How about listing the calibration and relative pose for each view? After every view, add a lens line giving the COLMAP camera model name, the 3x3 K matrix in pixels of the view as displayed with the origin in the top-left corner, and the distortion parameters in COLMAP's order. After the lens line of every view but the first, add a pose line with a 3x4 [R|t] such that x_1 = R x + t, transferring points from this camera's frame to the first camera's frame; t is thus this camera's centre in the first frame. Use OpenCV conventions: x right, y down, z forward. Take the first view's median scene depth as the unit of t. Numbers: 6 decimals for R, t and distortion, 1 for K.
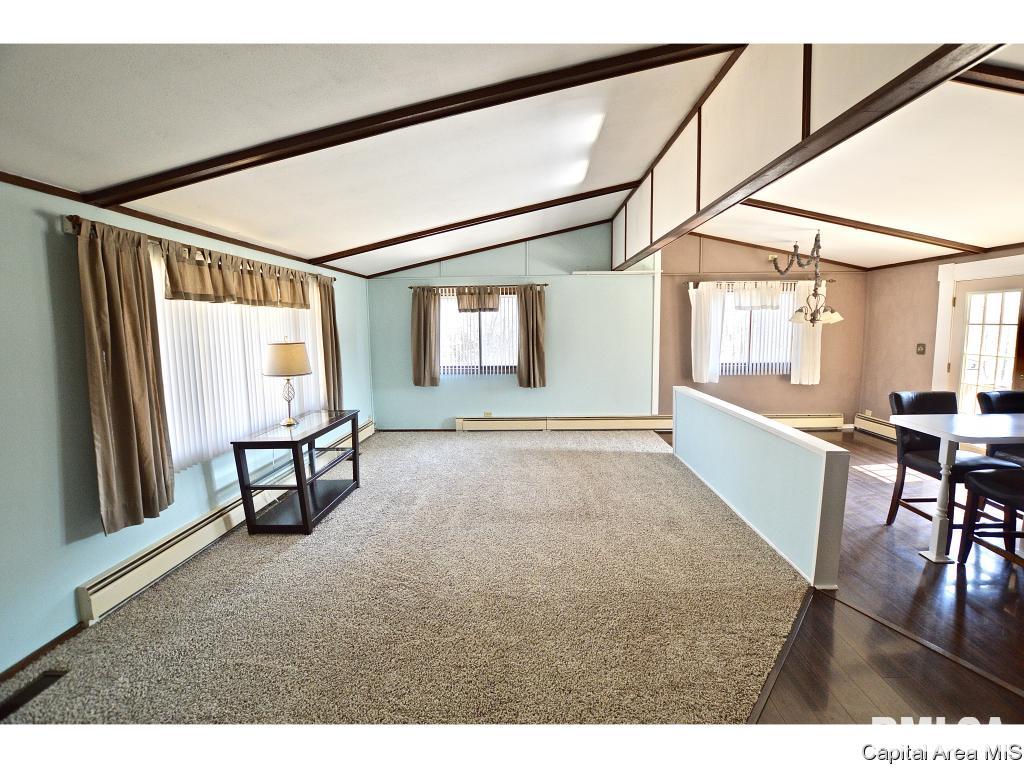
lens RADIAL K [[466.6, 0, 528.1], [0, 466.6, 377.2], [0, 0, 1]] dist [-0.039295, 0.006206]
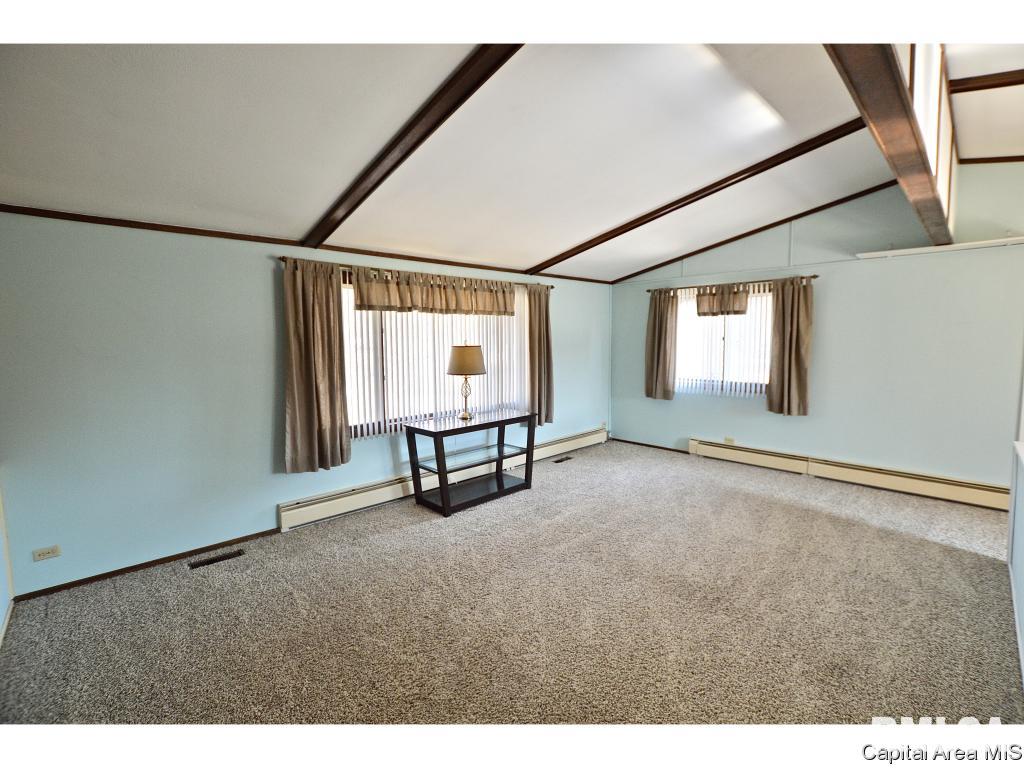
lens RADIAL K [[466.6, 0, 528.1], [0, 466.6, 377.2], [0, 0, 1]] dist [-0.039295, 0.006206]
pose [[0.703771, 0.068107, -0.707155, 0.352436], [-0.079829, 0.996671, 0.016544, -0.025190], [0.705928, 0.044808, 0.706865, 0.264378]]
